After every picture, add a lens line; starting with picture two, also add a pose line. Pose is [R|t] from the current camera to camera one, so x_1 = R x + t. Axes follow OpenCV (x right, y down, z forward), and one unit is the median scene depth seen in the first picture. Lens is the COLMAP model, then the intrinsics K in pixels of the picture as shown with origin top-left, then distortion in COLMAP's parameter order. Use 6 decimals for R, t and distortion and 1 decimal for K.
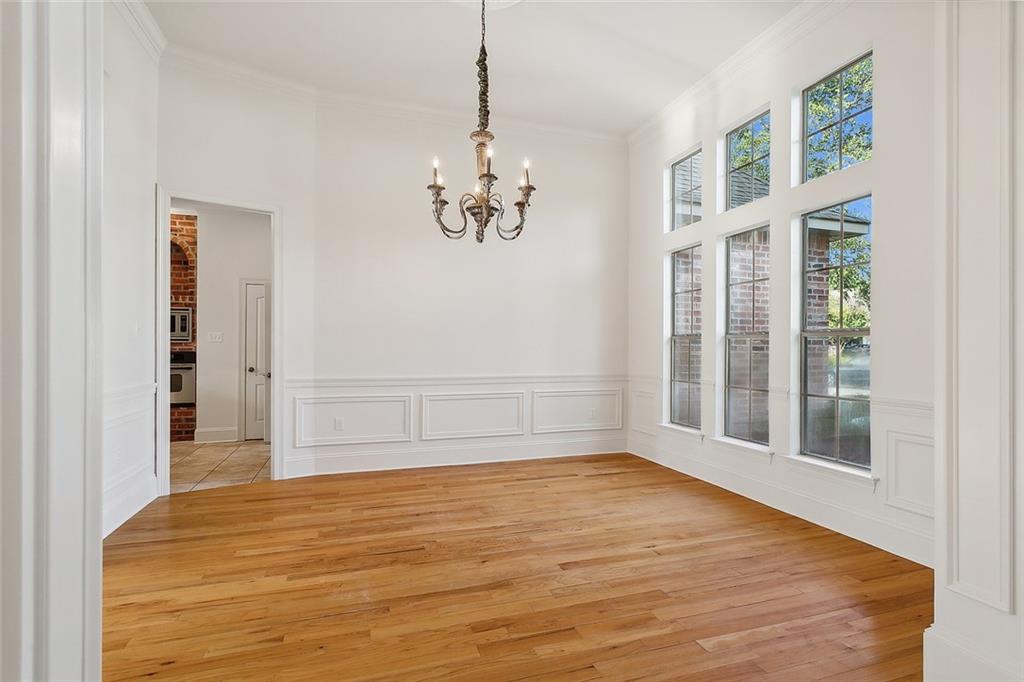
lens RADIAL K [[493.2, 0, 510.2], [0, 493.2, 346.9], [0, 0, 1]] dist [0.006458, 0.000724]
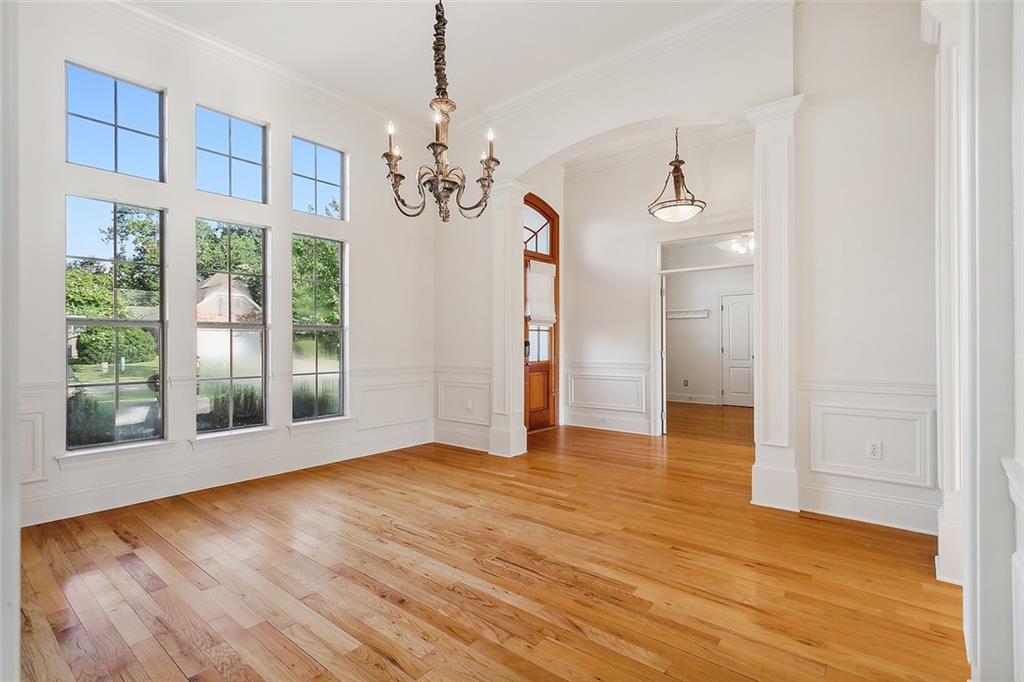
lens RADIAL K [[493.2, 0, 508.1], [0, 493.2, 340.7], [0, 0, 1]] dist [0.006458, 0.000724]
pose [[-0.540640, 0.004278, 0.841243, -0.943261], [0.002111, 0.999991, -0.003728, 0.014150], [-0.841252, -0.000239, -0.540644, 1.462440]]
